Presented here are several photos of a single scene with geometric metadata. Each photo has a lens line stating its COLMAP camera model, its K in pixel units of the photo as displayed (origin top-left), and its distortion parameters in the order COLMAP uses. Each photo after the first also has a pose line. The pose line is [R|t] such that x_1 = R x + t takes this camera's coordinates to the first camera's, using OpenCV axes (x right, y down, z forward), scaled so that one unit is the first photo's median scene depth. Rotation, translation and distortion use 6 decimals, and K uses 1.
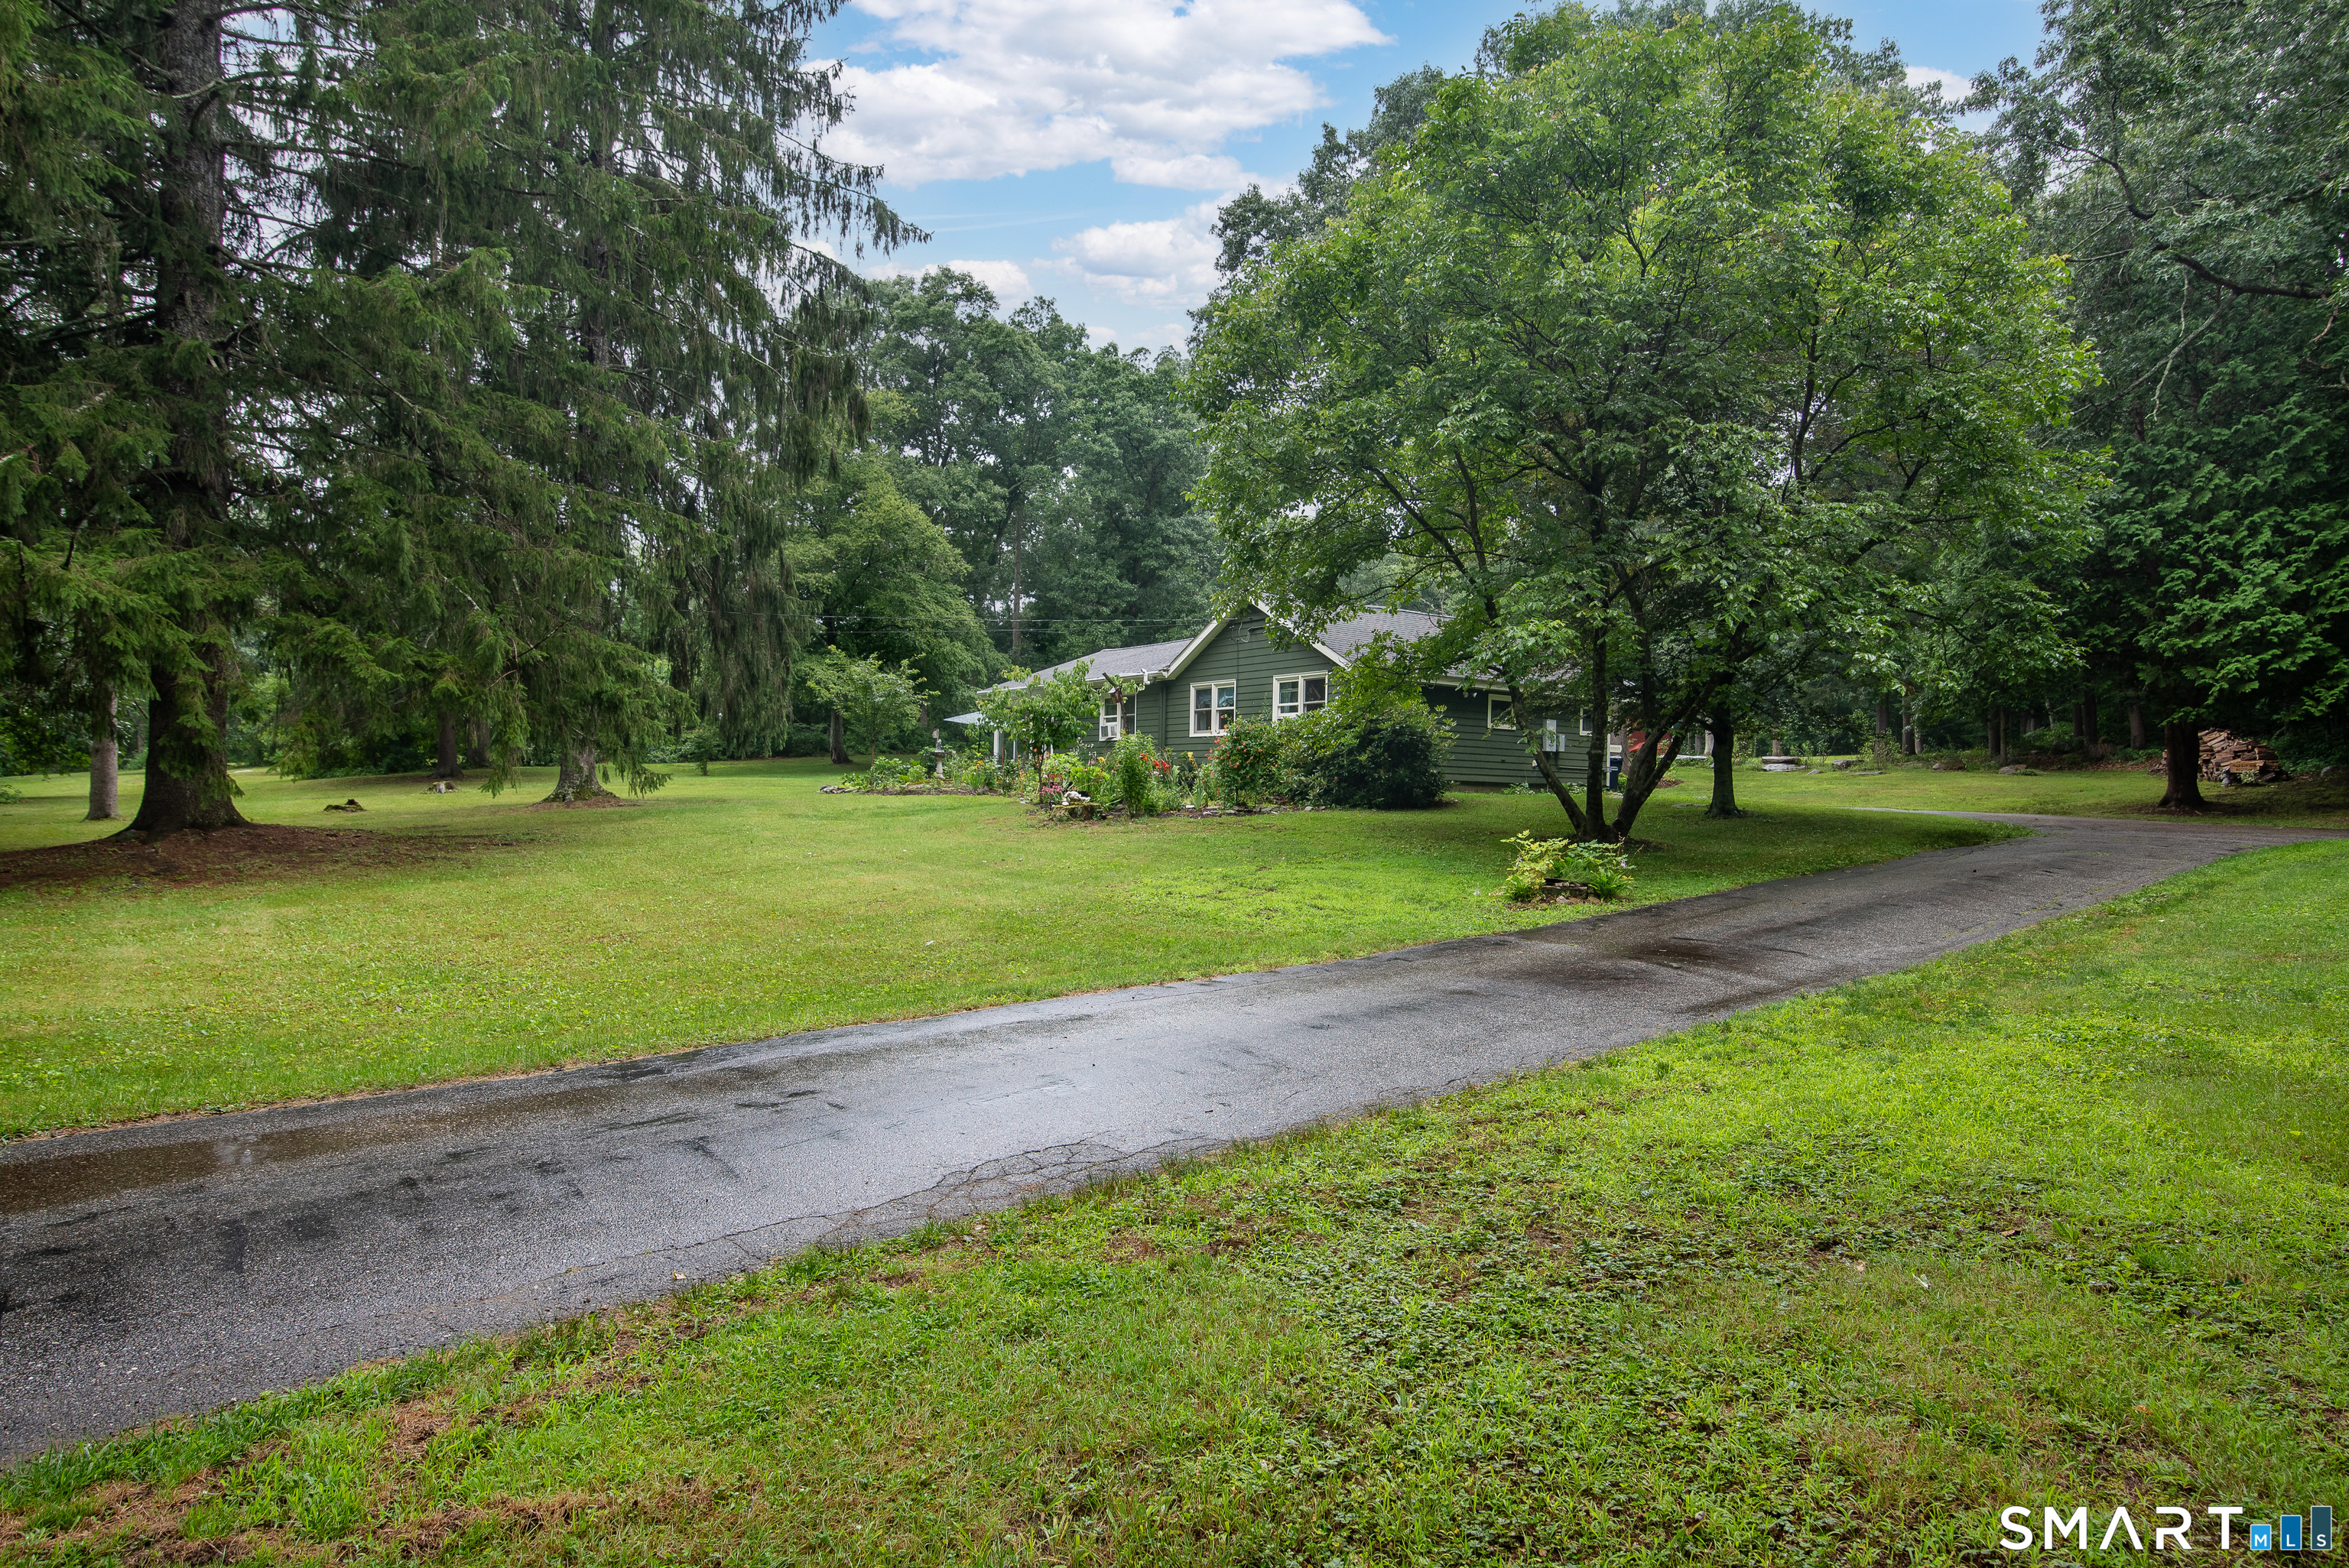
lens RADIAL K [[1331.9, 0, 1174.3], [0, 1331.9, 767.9], [0, 0, 1]] dist [-0.003915, -0.000074]
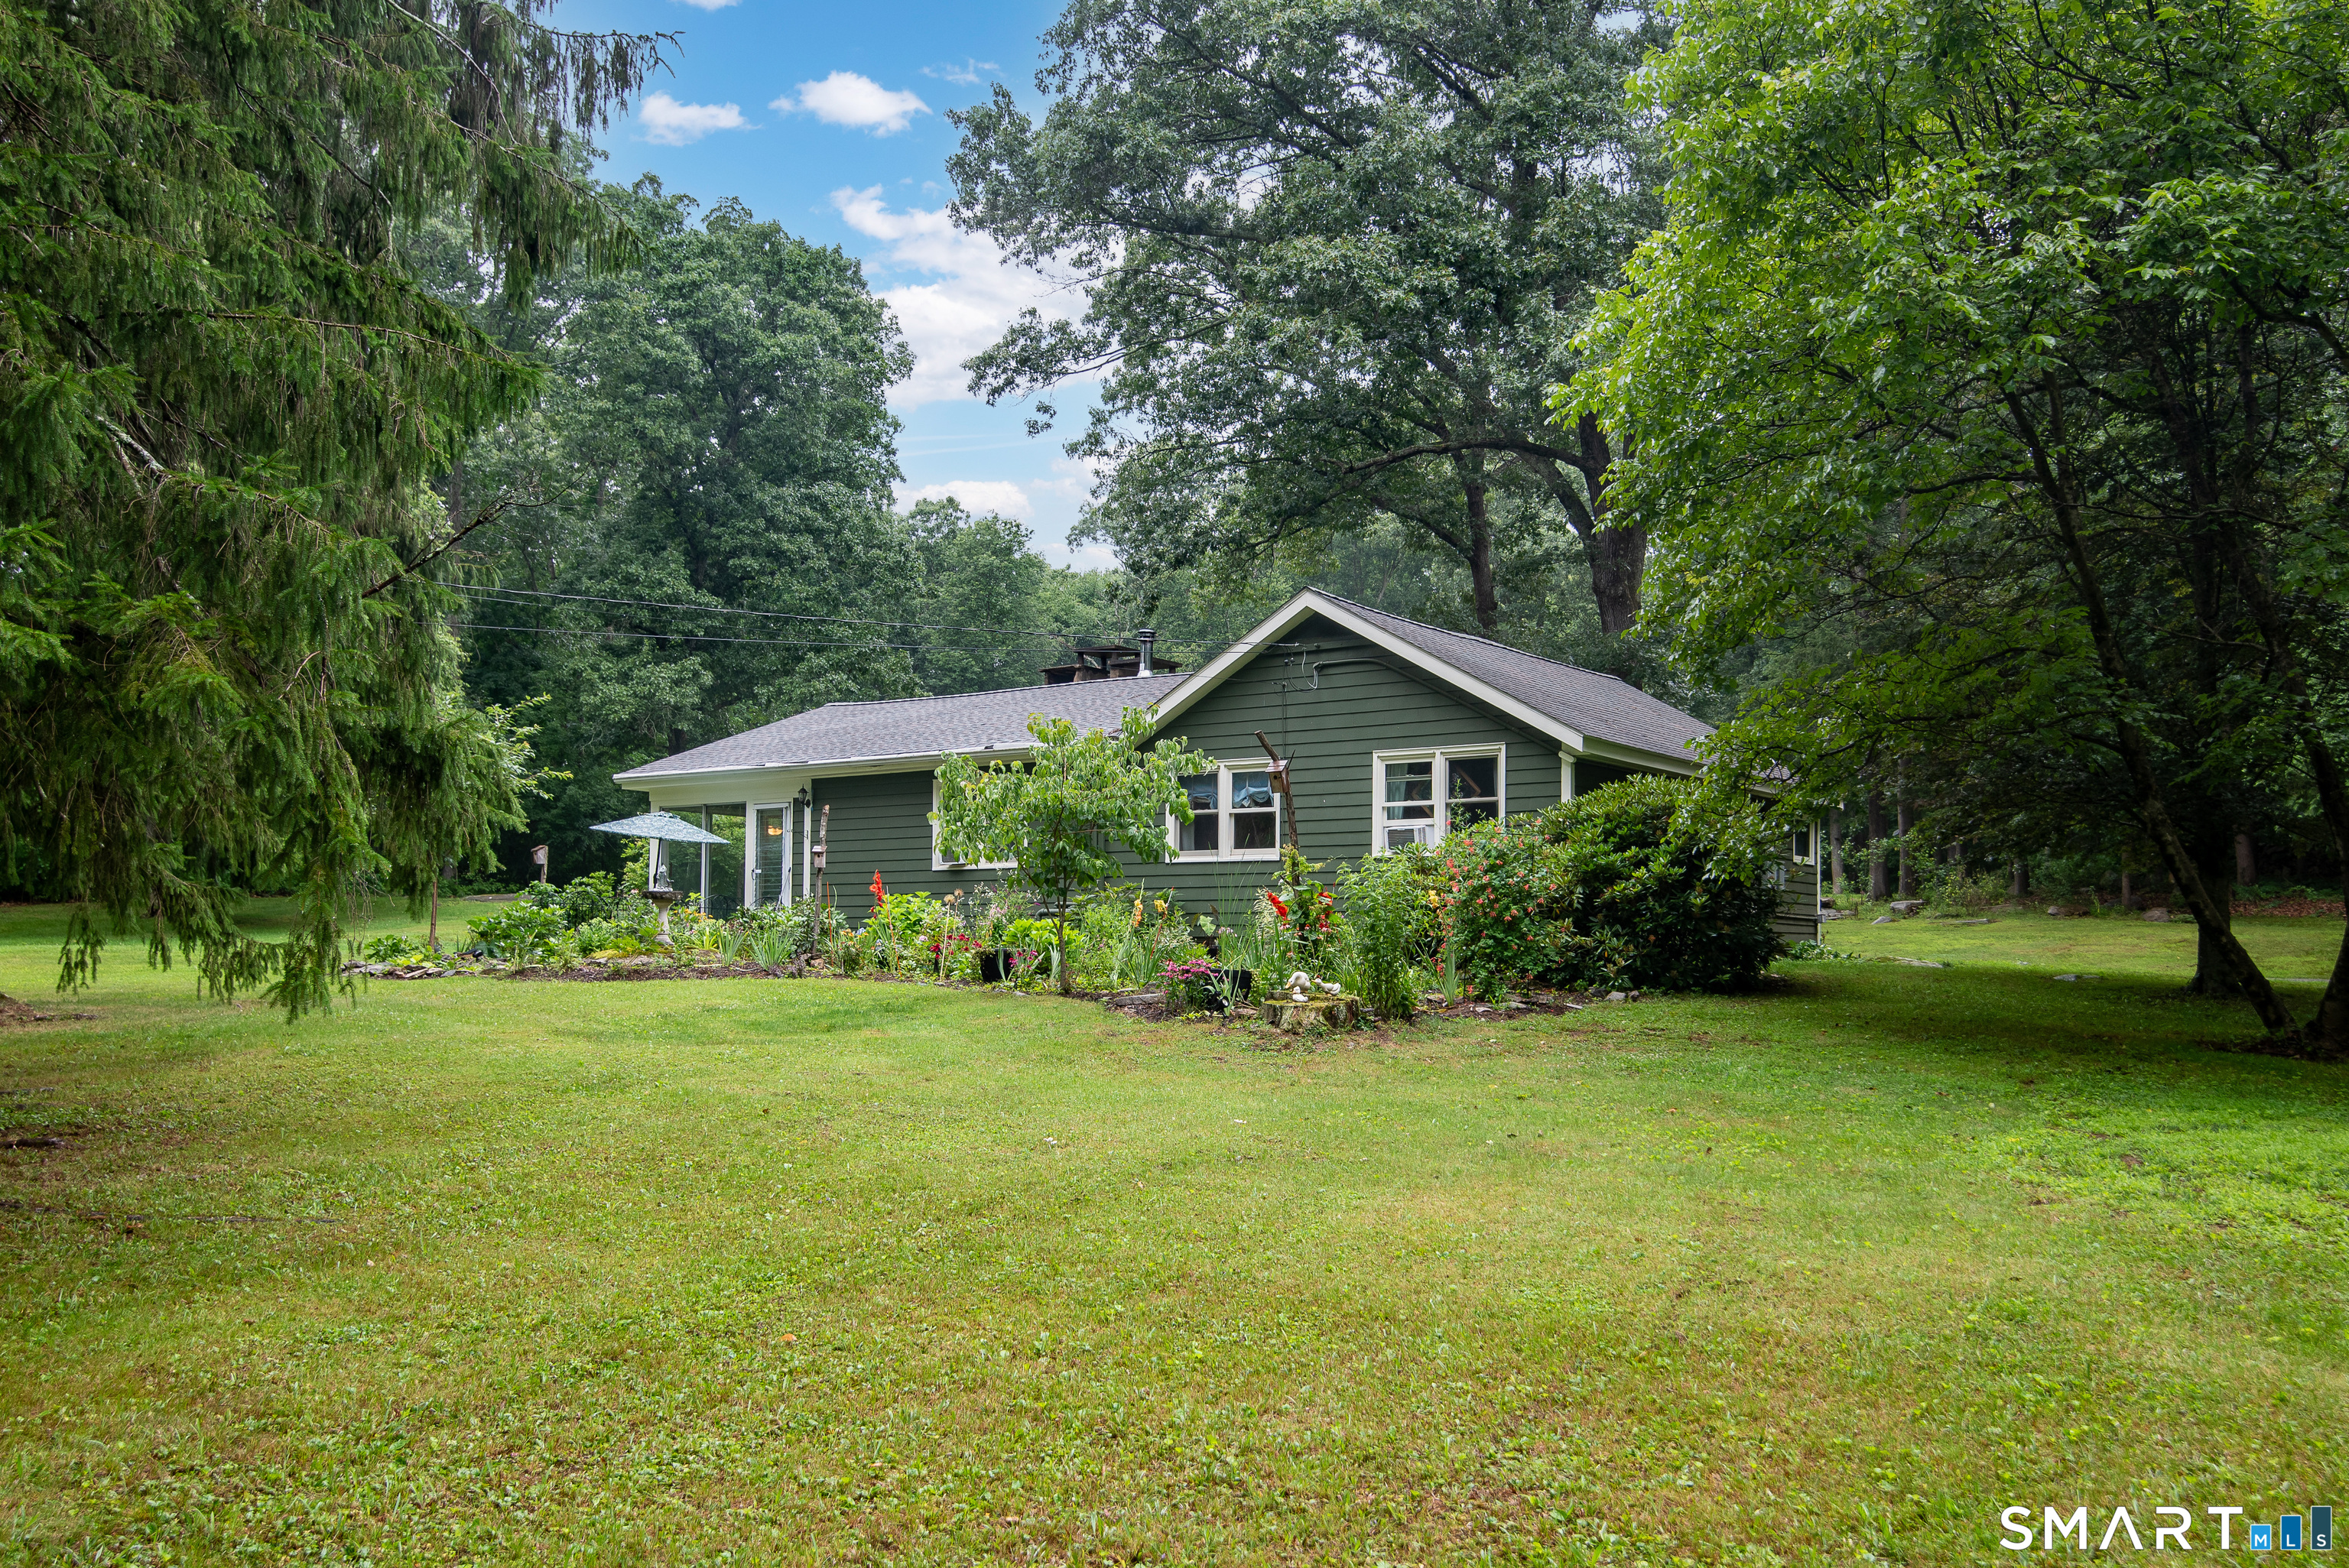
lens RADIAL K [[1974.6, 0, 1176.0], [0, 1974.6, 797.0], [0, 0, 1]] dist [0.014374, 0.001667]
pose [[0.922282, 0.022870, 0.385841, -0.291695], [0.002679, 0.997846, -0.065550, 0.001584], [-0.386509, 0.061489, 0.920234, 0.283180]]
